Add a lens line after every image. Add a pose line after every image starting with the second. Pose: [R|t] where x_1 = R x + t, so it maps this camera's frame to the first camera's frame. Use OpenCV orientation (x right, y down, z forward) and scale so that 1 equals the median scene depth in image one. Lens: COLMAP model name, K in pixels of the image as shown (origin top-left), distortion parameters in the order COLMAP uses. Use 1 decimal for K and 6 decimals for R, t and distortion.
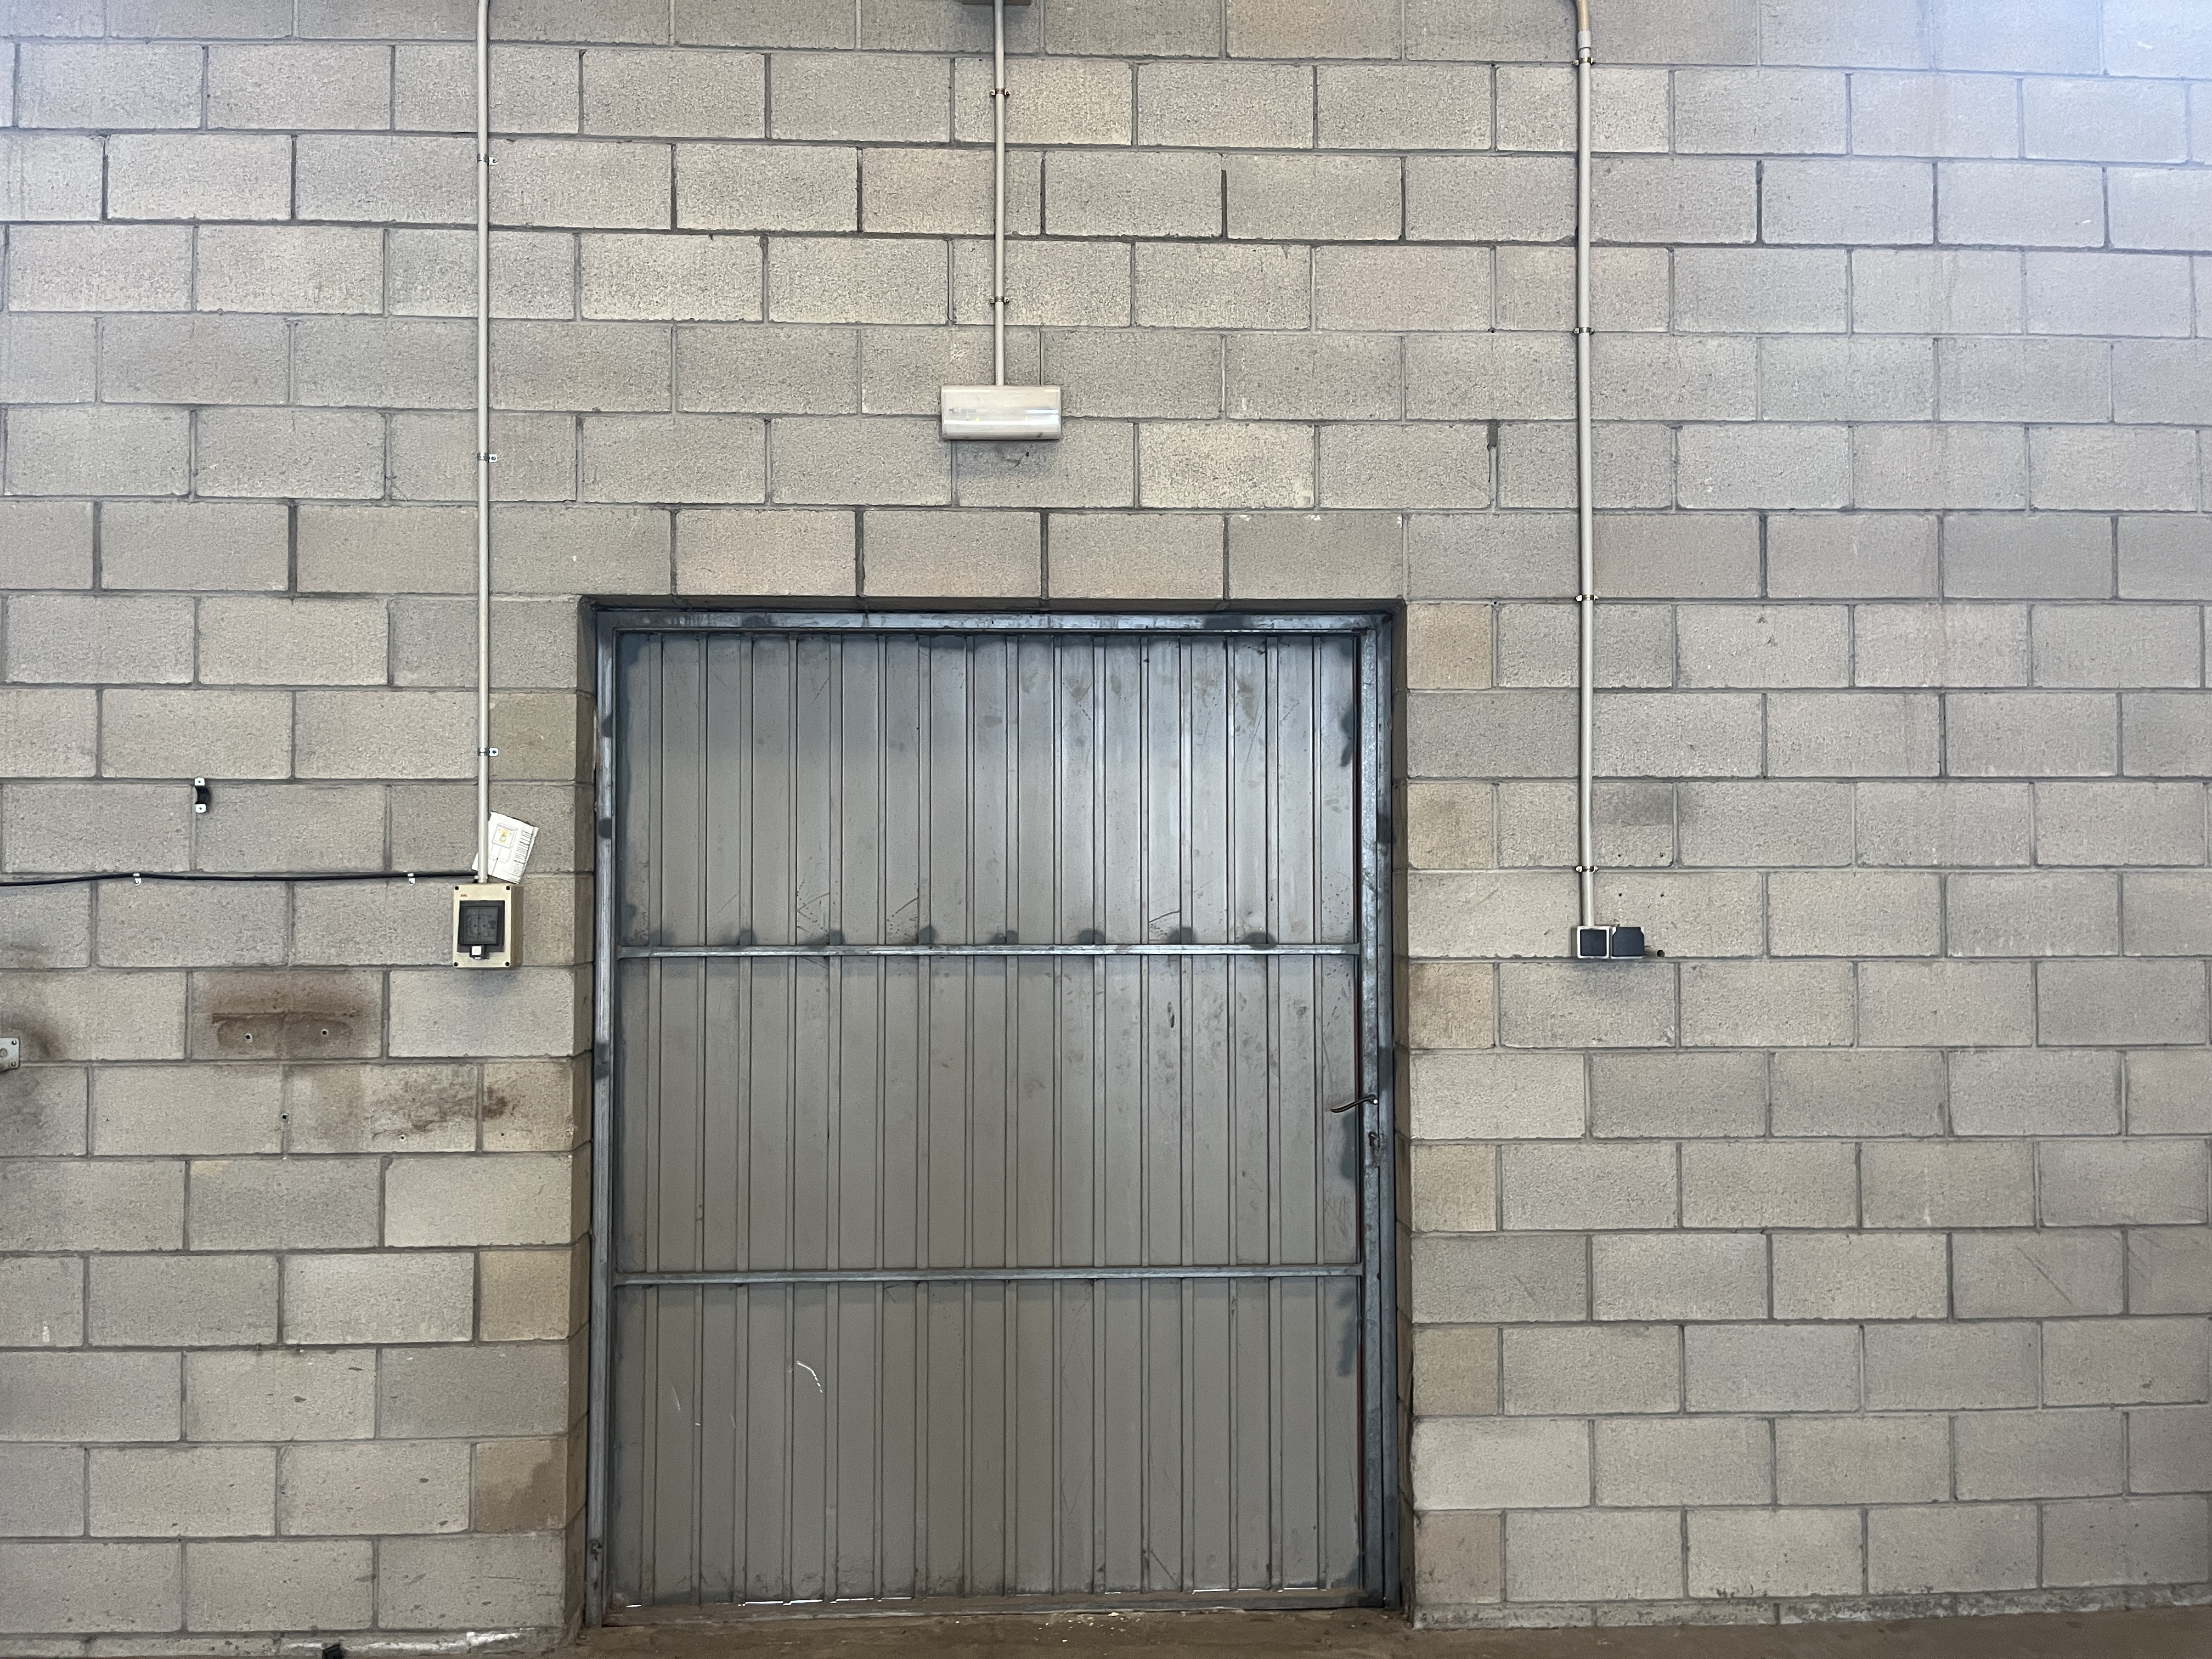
lens RADIAL K [[1663.7, 0, 1091.7], [0, 1663.7, 829.8], [0, 0, 1]] dist [0.073878, -0.094515]
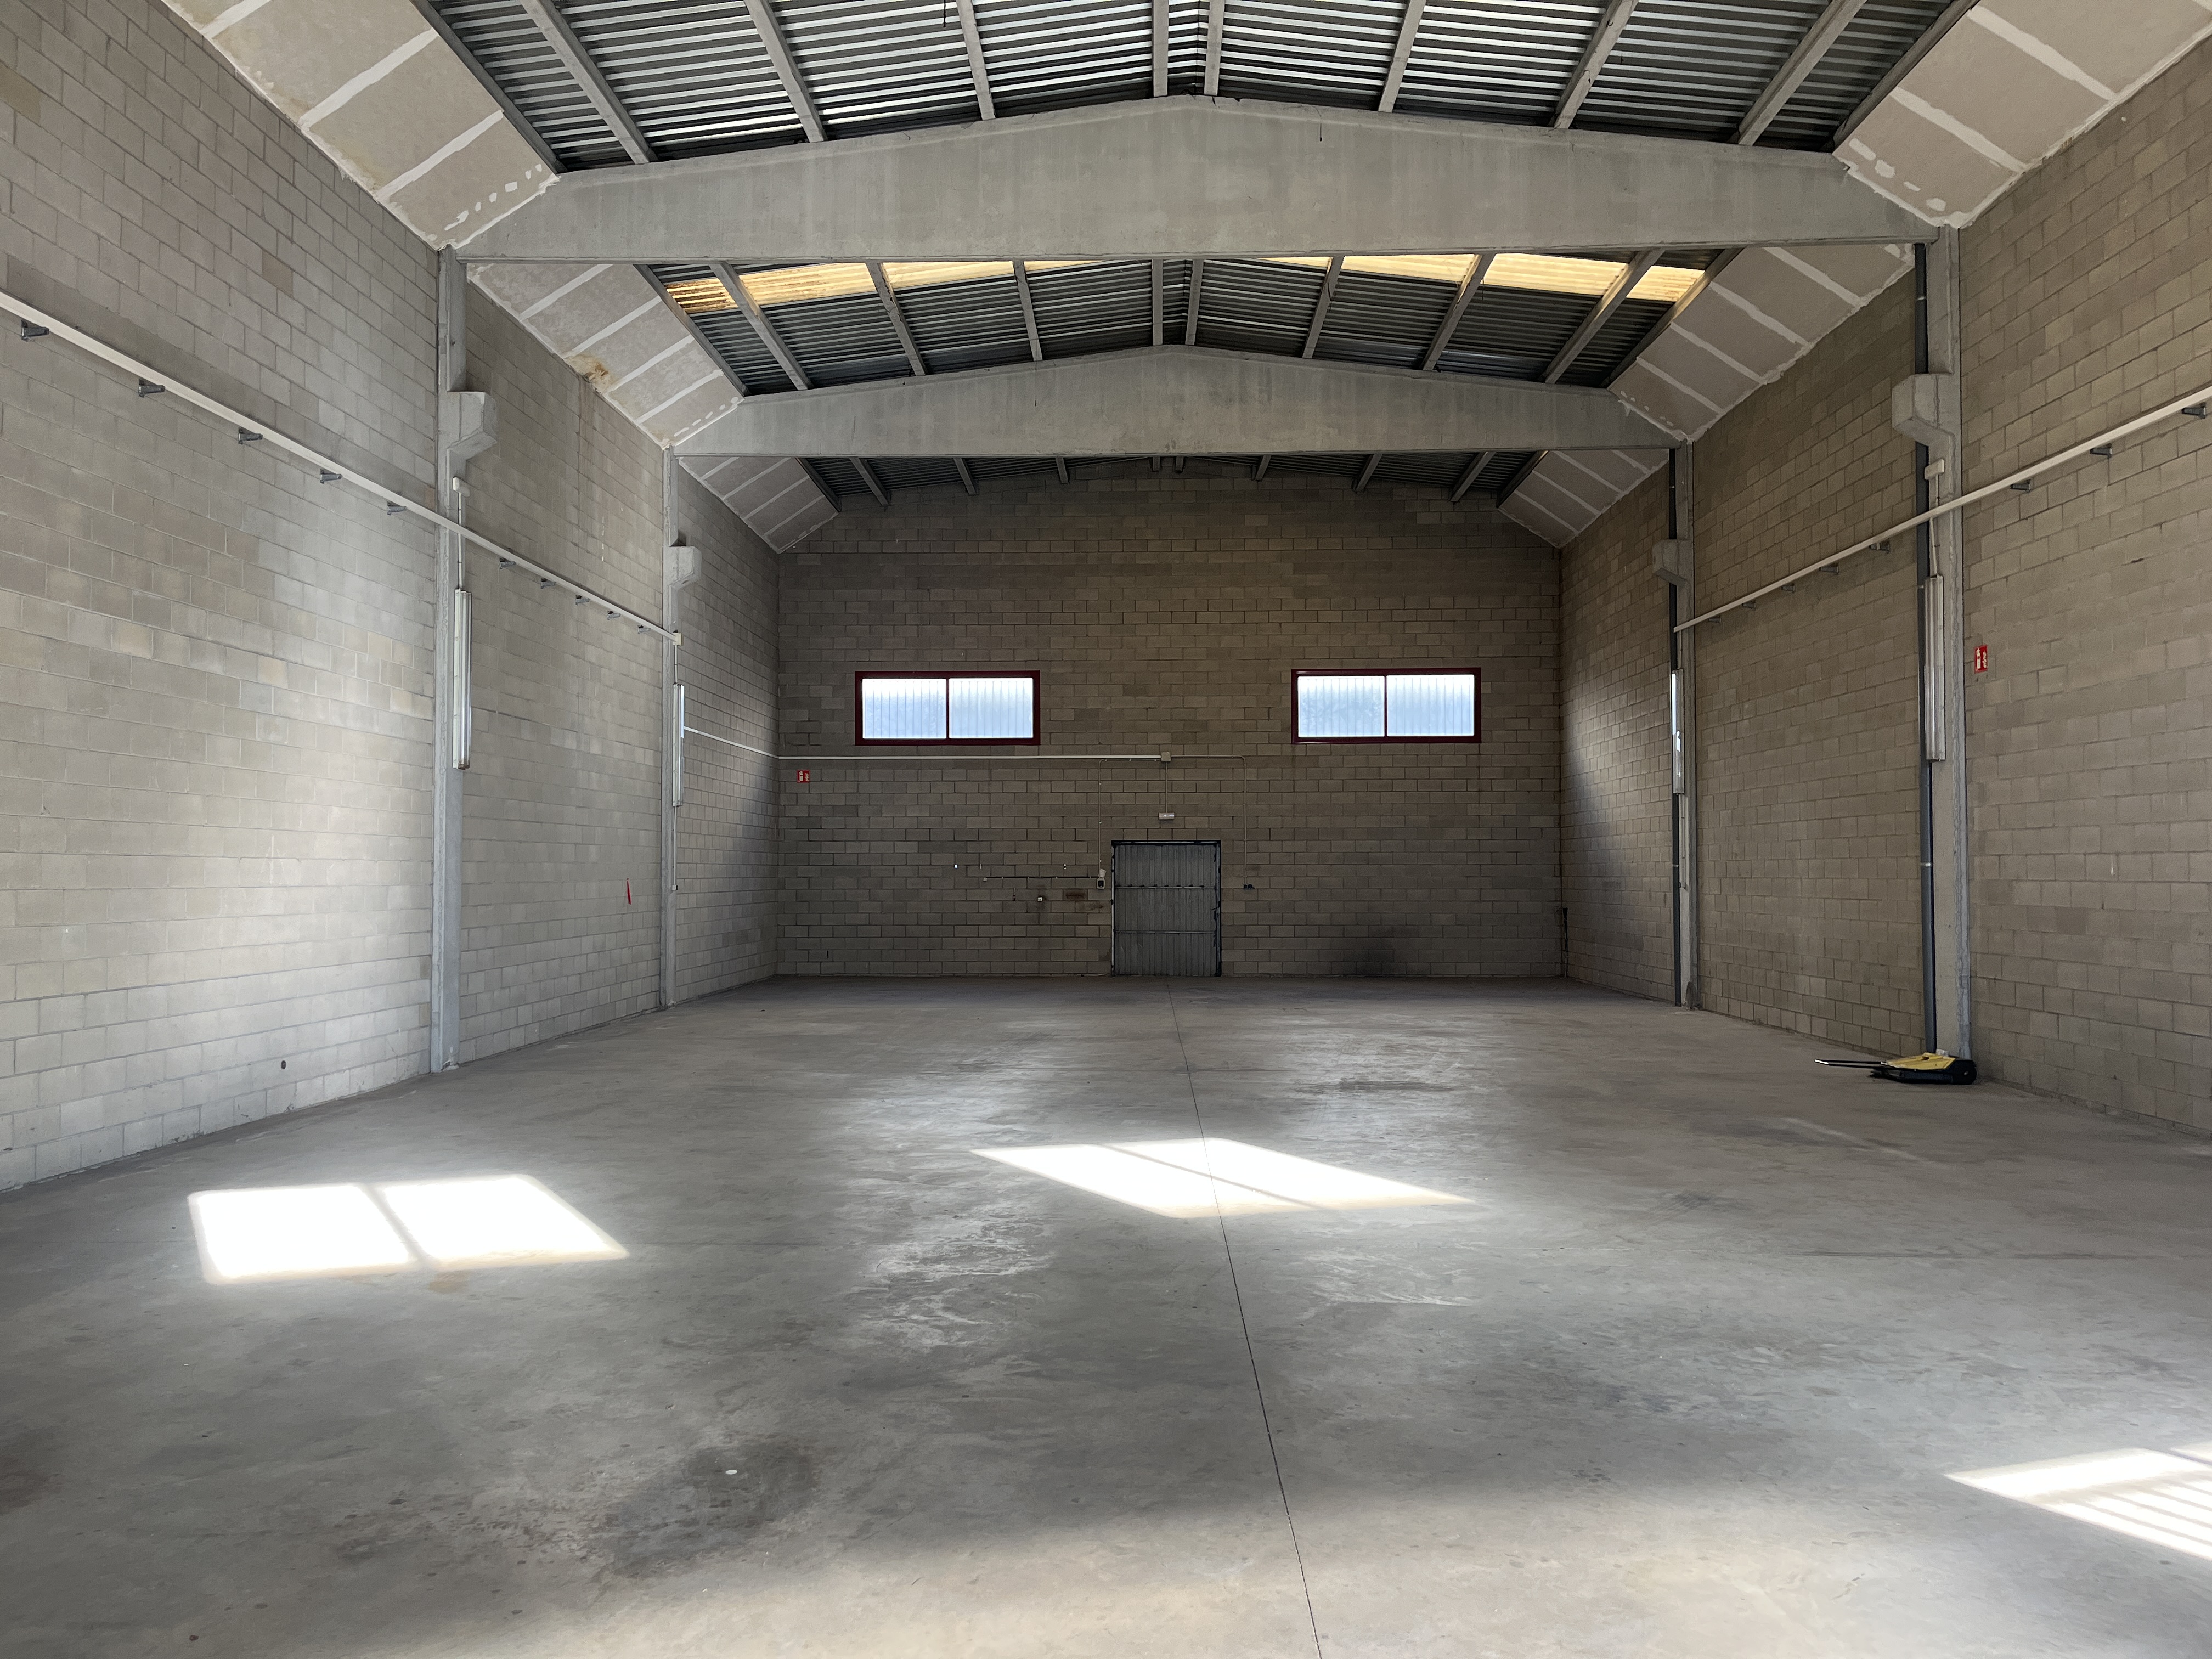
lens RADIAL K [[1663.7, 0, 1091.7], [0, 1663.7, 829.8], [0, 0, 1]] dist [0.073878, -0.094515]
pose [[0.997136, -0.001007, -0.075616, 0.173890], [-0.000064, 0.999900, -0.014169, -0.079273], [0.075623, 0.014133, 0.997036, -6.404646]]
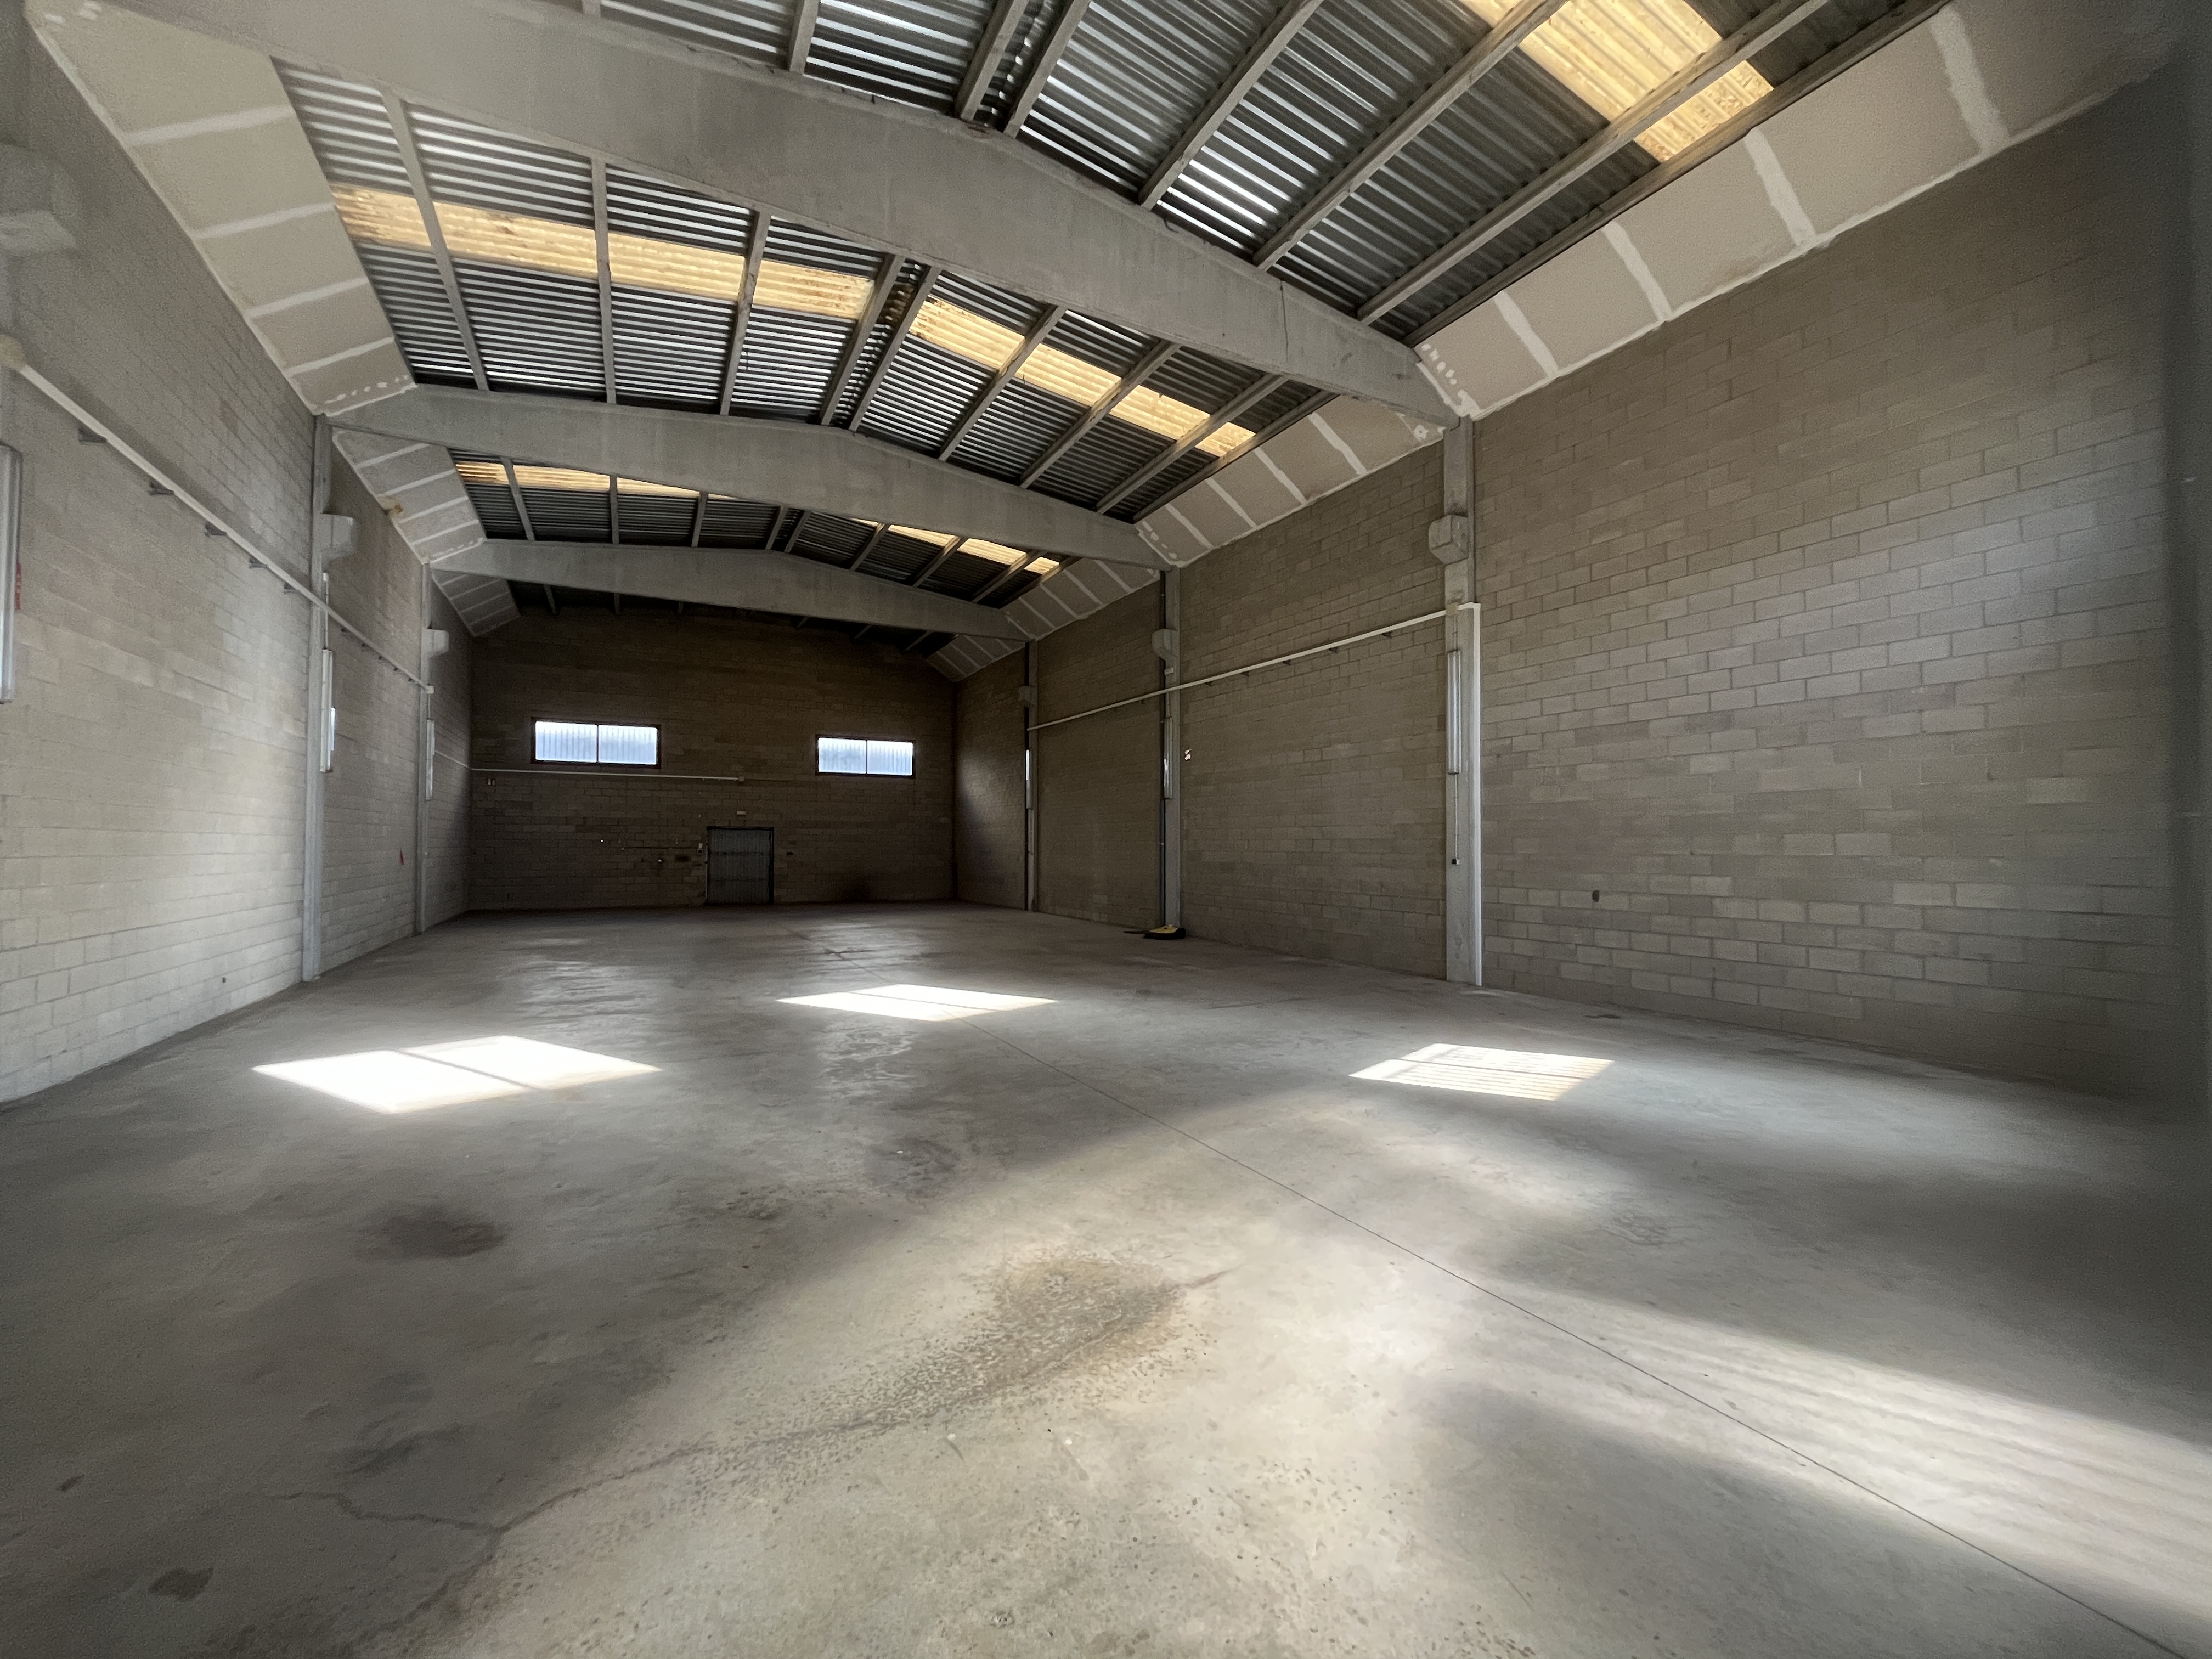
lens RADIAL K [[893.0, 0, 1101.7], [0, 893.0, 831.4], [0, 0, 1]] dist [-0.002475, -0.000737]
pose [[0.902223, 0.012112, 0.431099, -0.512487], [-0.010344, 0.999926, -0.006446, -0.085225], [-0.431145, 0.001357, 0.902282, -6.485555]]
